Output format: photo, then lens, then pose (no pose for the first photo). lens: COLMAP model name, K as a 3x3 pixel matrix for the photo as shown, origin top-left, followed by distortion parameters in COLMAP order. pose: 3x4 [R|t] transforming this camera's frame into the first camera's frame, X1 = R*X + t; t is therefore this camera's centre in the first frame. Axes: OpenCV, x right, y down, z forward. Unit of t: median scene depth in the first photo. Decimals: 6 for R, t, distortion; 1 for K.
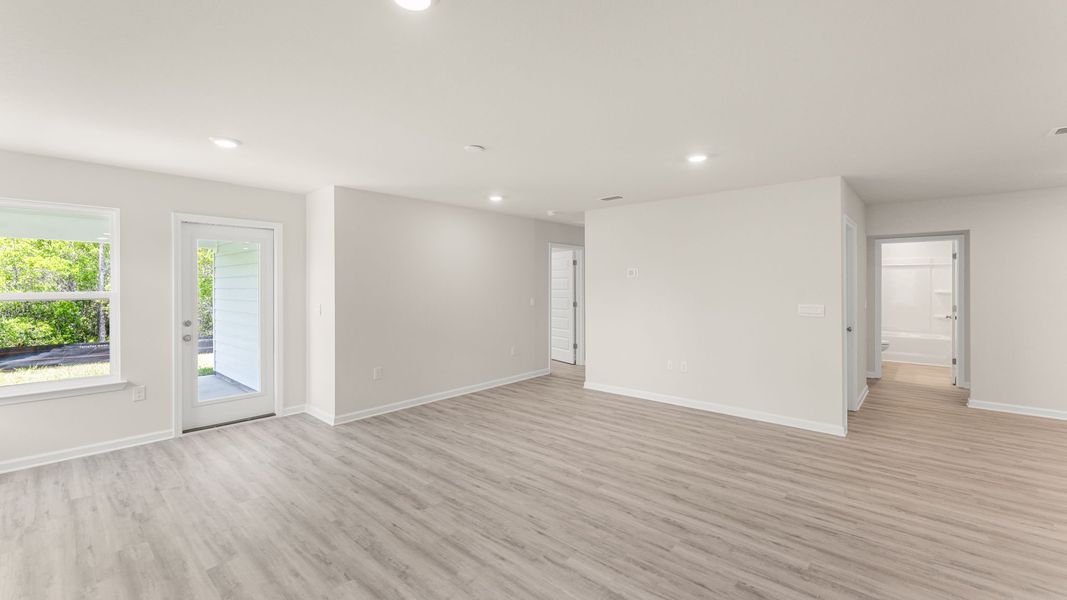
lens RADIAL K [[428.0, 0, 539.6], [0, 428.0, 283.8], [0, 0, 1]] dist [-0.000178, -0.000115]
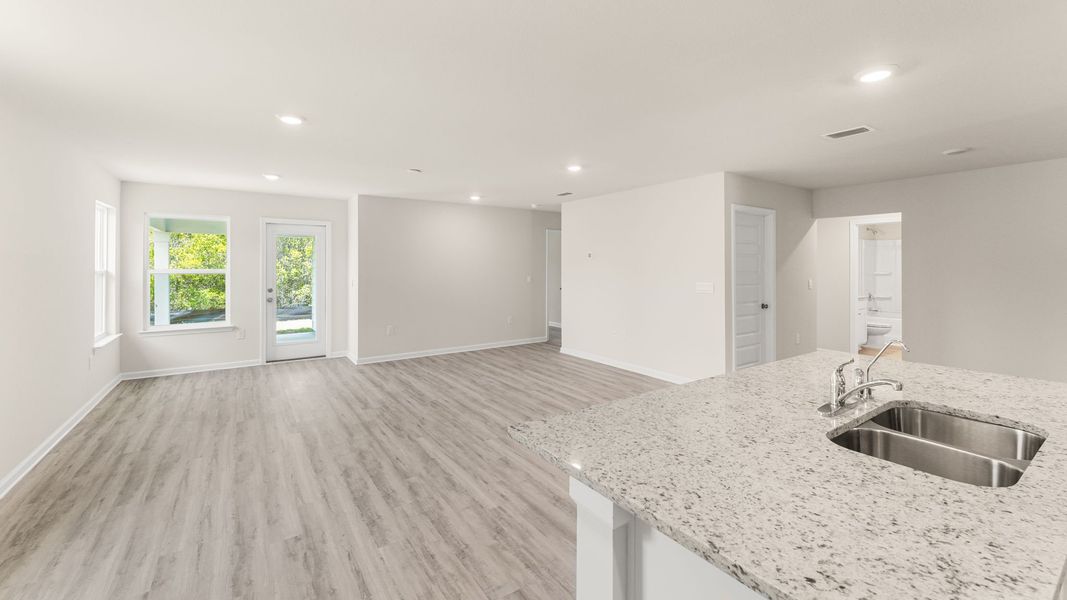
lens RADIAL K [[428.0, 0, 536.4], [0, 428.0, 261.4], [0, 0, 1]] dist [-0.000178, -0.000115]
pose [[0.968440, -0.000469, -0.249245, 0.502307], [-0.001208, 0.999978, -0.006576, -0.001026], [0.249242, 0.006670, 0.968418, -0.247636]]
